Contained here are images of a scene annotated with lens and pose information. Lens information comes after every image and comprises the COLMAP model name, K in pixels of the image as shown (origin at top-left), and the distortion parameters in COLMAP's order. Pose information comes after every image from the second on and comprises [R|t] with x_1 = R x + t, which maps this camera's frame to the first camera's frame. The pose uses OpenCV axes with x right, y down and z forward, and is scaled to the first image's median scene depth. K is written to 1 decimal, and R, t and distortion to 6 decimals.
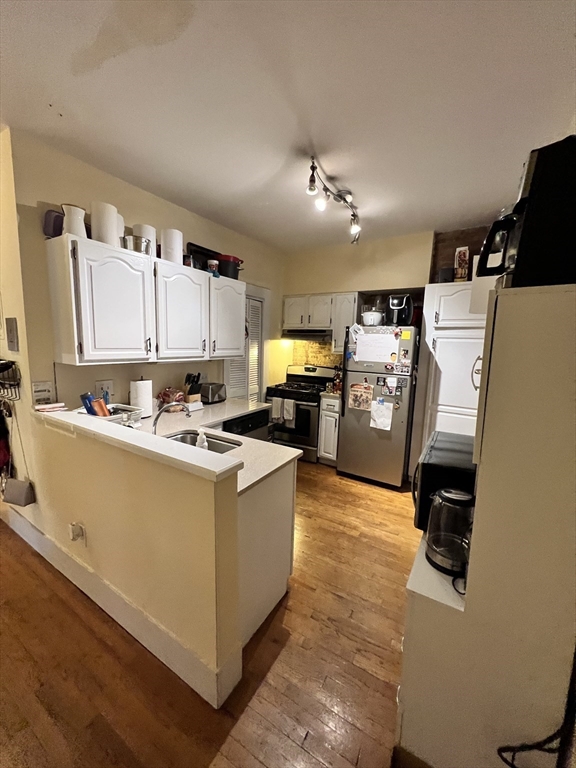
lens RADIAL K [[308.3, 0, 287.5], [0, 308.3, 382.9], [0, 0, 1]] dist [-0.000071, -0.000256]
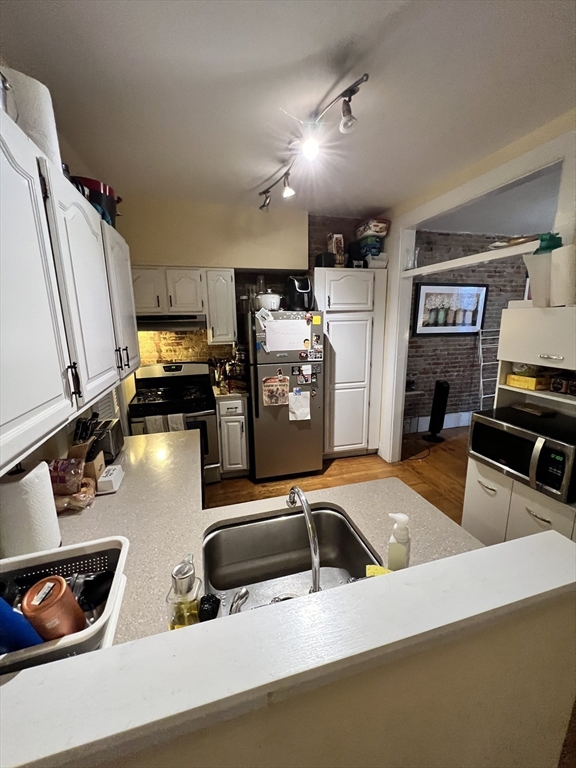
lens RADIAL K [[308.3, 0, 287.2], [0, 308.3, 384.1], [0, 0, 1]] dist [-0.000071, -0.000256]
pose [[0.677809, -0.191268, 0.709923, -0.378698], [0.134908, 0.981530, 0.135639, -0.093926], [-0.722755, 0.003837, 0.691094, 0.365745]]
